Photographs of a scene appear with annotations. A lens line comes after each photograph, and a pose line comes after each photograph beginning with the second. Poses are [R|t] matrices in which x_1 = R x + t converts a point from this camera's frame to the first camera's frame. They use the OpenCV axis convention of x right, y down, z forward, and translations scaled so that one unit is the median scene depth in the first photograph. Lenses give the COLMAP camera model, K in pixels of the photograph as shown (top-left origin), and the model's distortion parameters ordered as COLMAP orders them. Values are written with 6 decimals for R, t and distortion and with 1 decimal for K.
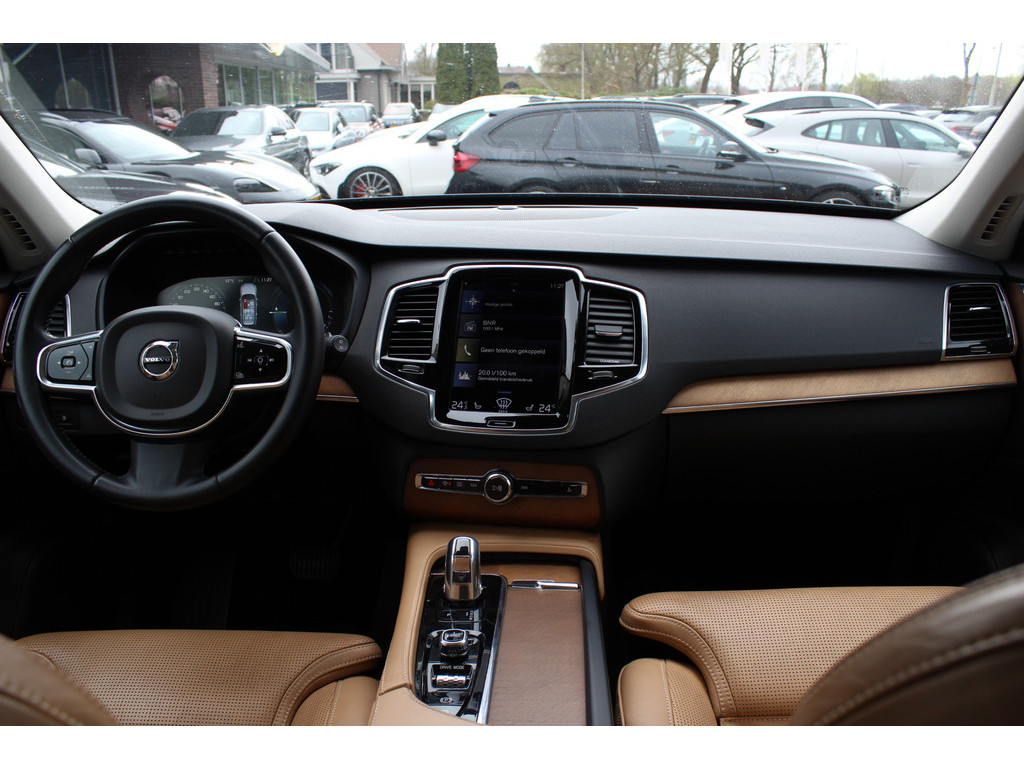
lens RADIAL K [[841.0, 0, 512.0], [0, 841.0, 384.0], [0, 0, 1]] dist [-0.180645, 0.174854]
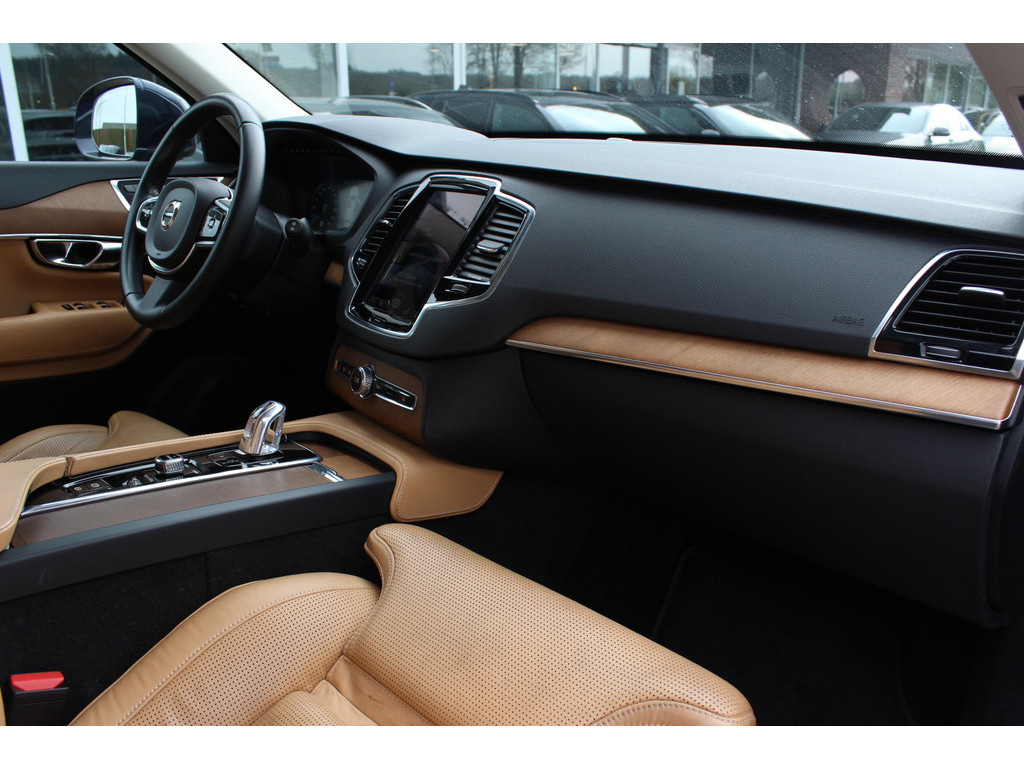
lens RADIAL K [[841.0, 0, 512.0], [0, 841.0, 384.0], [0, 0, 1]] dist [-0.180645, 0.174854]
pose [[0.694848, 0.221315, -0.684256, 0.789200], [-0.223525, 0.970807, 0.087012, -0.002191], [0.683537, 0.092488, 0.724032, 0.364401]]
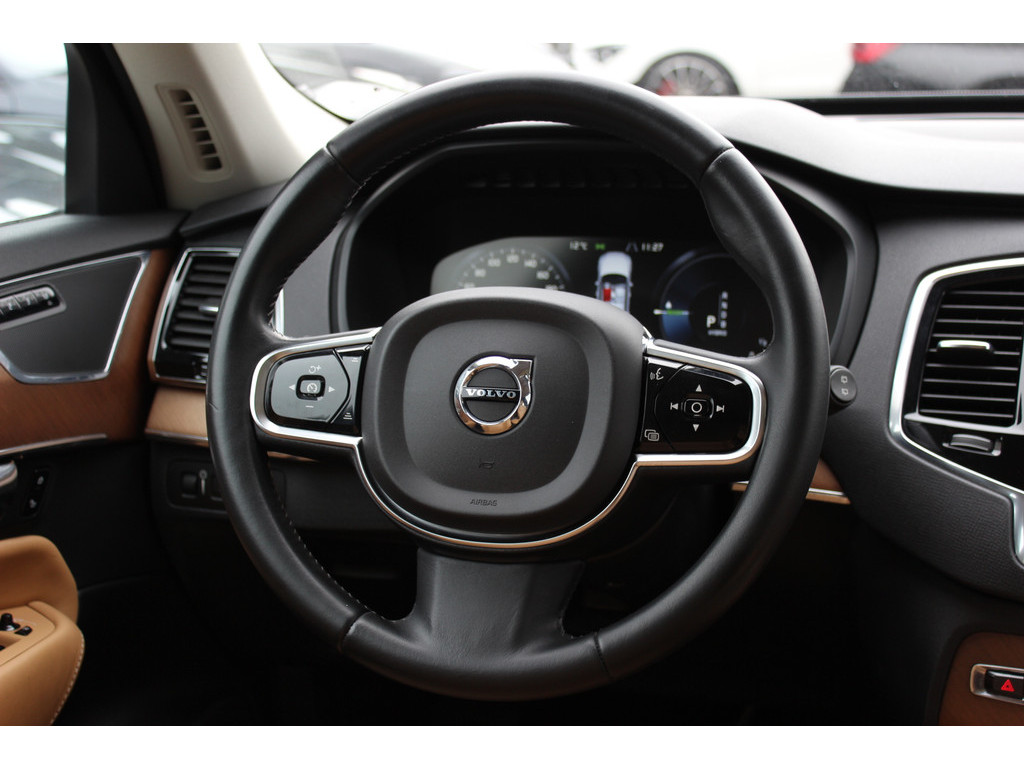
lens RADIAL K [[1543.1, 0, 512.0], [0, 1543.1, 384.0], [0, 0, 1]] dist [-0.022355, 0.029903]
pose [[0.966533, 0.057026, -0.250122, -0.157277], [-0.068446, 0.996961, -0.037189, -0.001248], [0.247241, 0.053064, 0.967500, 0.075257]]
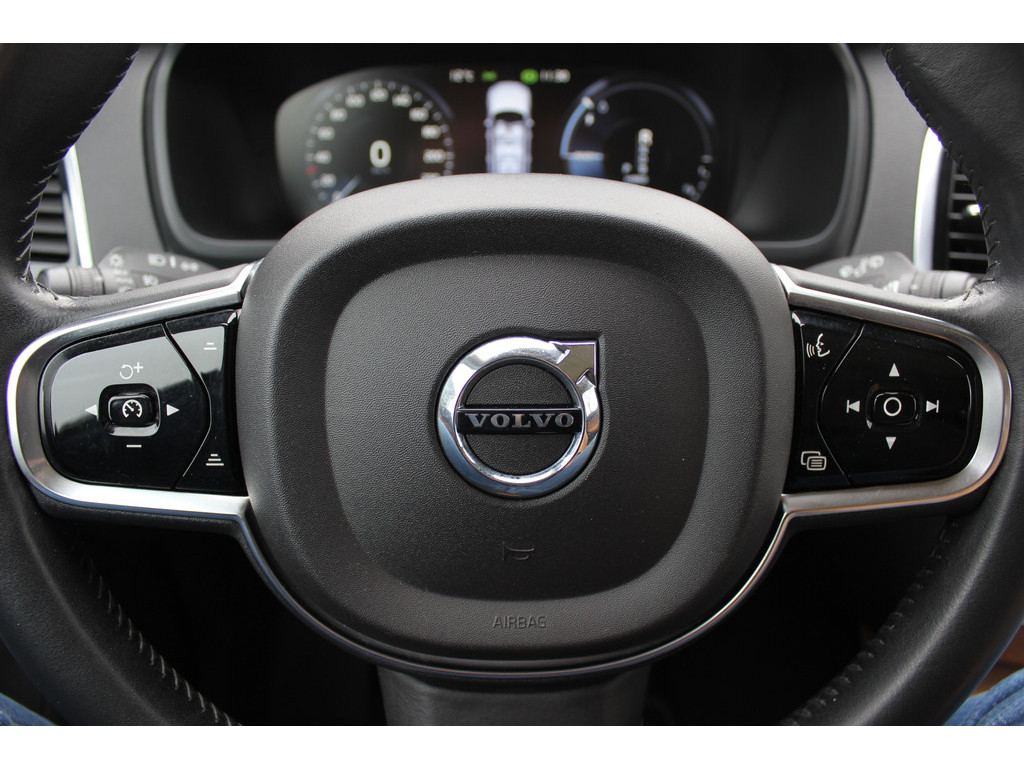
lens RADIAL K [[841.0, 0, 512.0], [0, 841.0, 384.0], [0, 0, 1]] dist [-0.180645, 0.174854]
pose [[0.999304, 0.006841, 0.036666, -0.378385], [-0.015359, 0.971293, 0.237389, -0.084131], [-0.033989, -0.237787, 0.970722, 0.646945]]
